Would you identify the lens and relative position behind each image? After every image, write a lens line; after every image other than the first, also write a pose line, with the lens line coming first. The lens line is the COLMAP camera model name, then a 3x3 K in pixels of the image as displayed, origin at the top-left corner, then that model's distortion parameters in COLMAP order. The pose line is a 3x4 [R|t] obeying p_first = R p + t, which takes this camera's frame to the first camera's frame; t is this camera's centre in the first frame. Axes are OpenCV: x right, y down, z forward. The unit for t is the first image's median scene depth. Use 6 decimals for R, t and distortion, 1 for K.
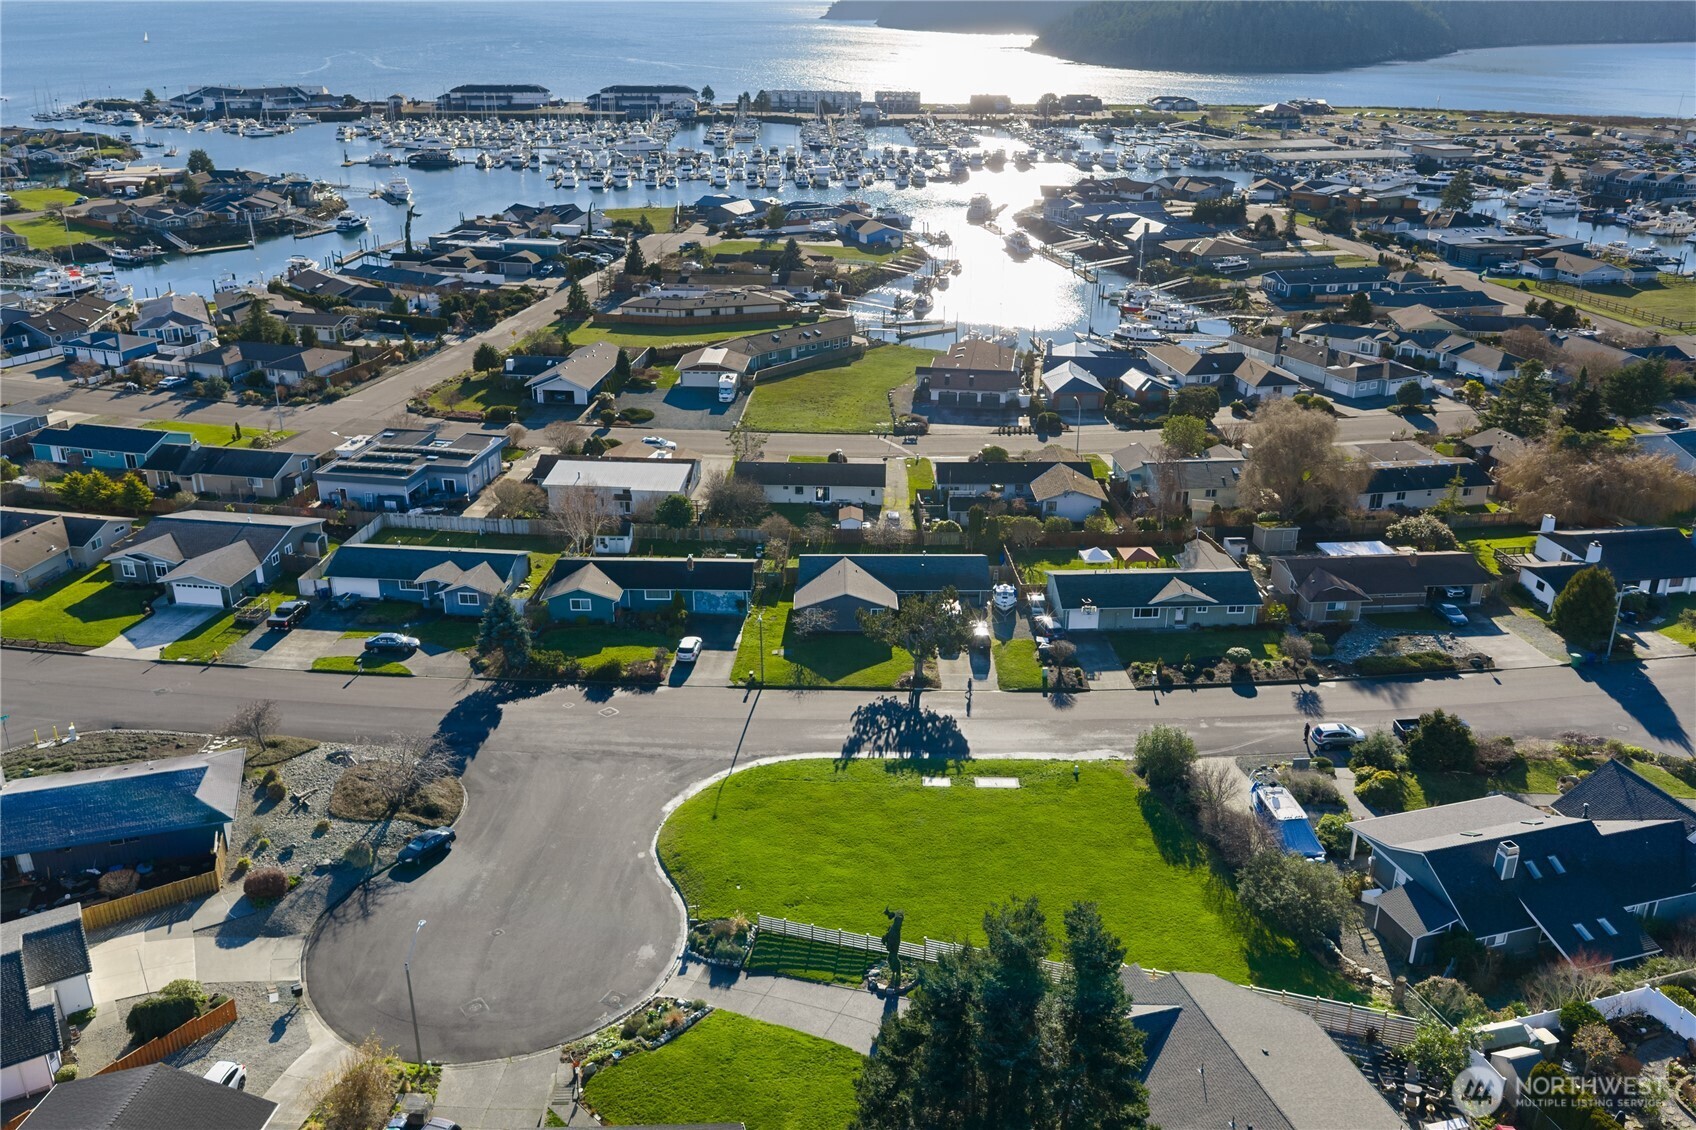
lens RADIAL K [[1410.0, 0, 864.7], [0, 1410.0, 568.7], [0, 0, 1]] dist [0.047664, -0.092447]
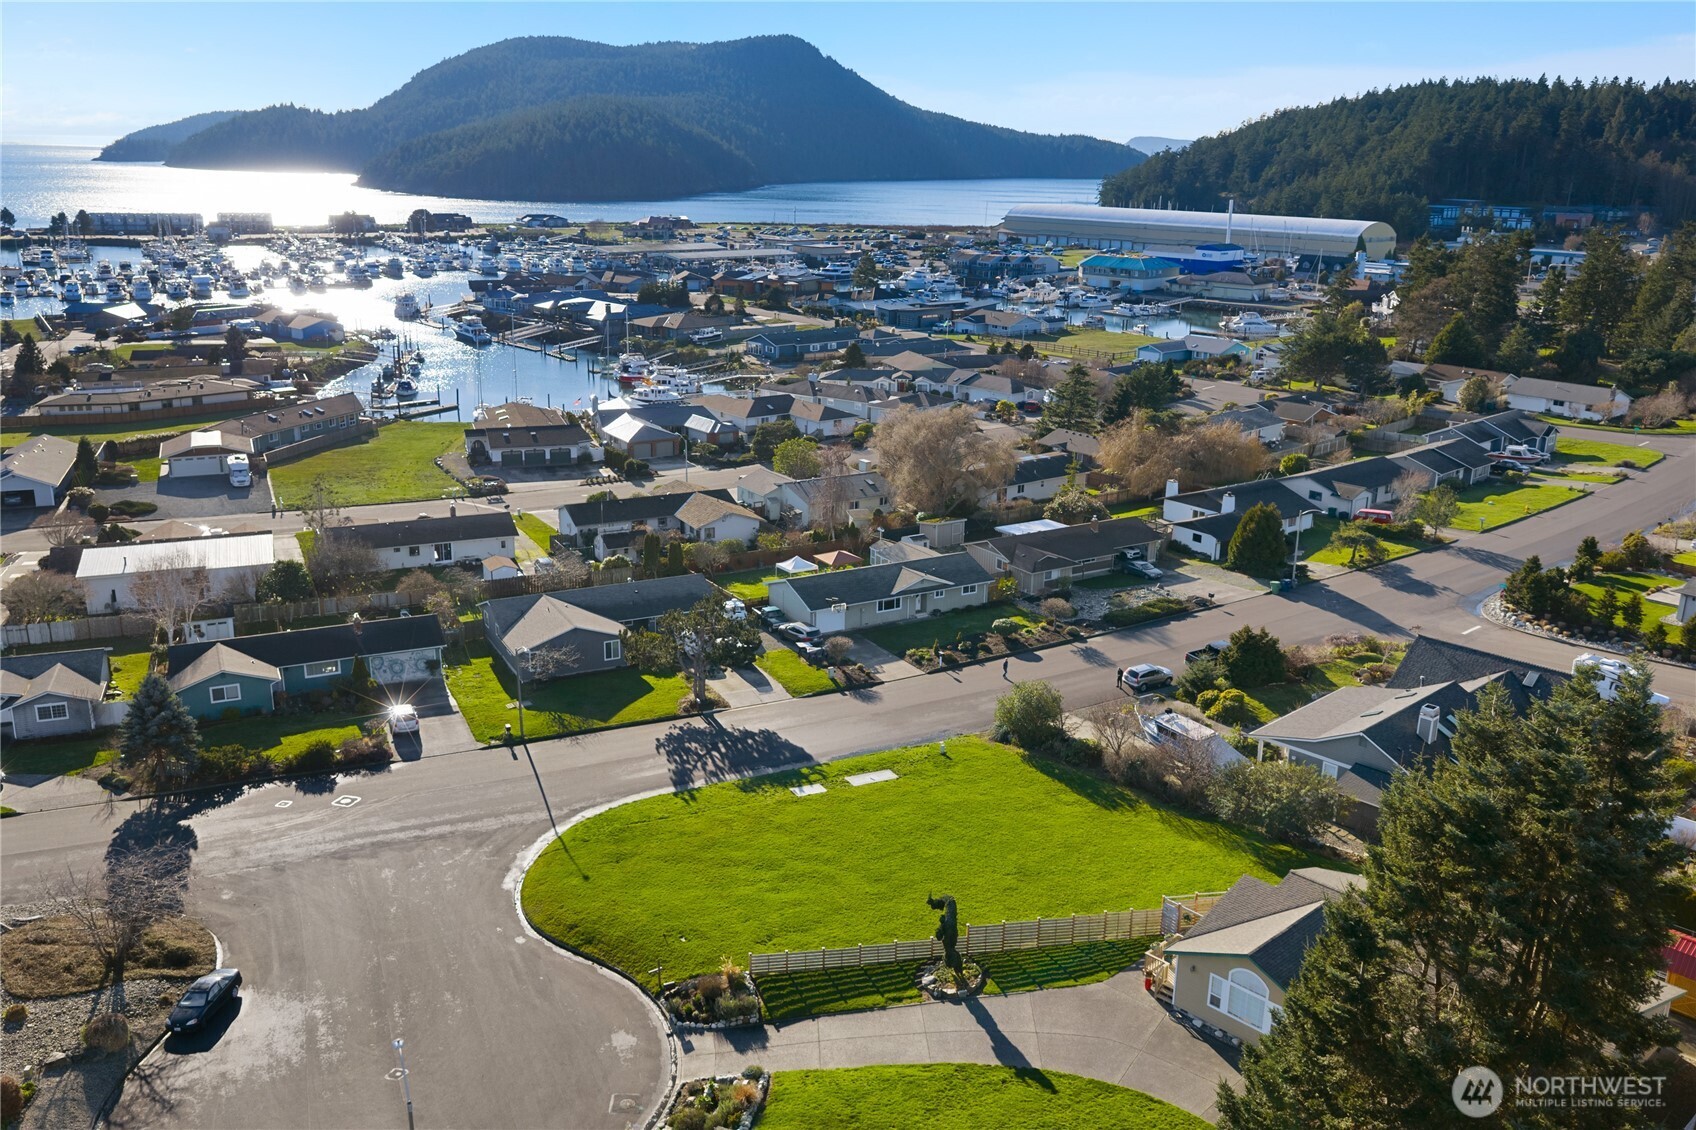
lens RADIAL K [[1410.0, 0, 864.7], [0, 1410.0, 568.7], [0, 0, 1]] dist [0.047664, -0.092447]
pose [[0.893254, -0.121264, 0.432888, -0.225511], [0.163224, 0.984704, -0.060966, 0.064684], [-0.418873, 0.125116, 0.899384, 0.173295]]
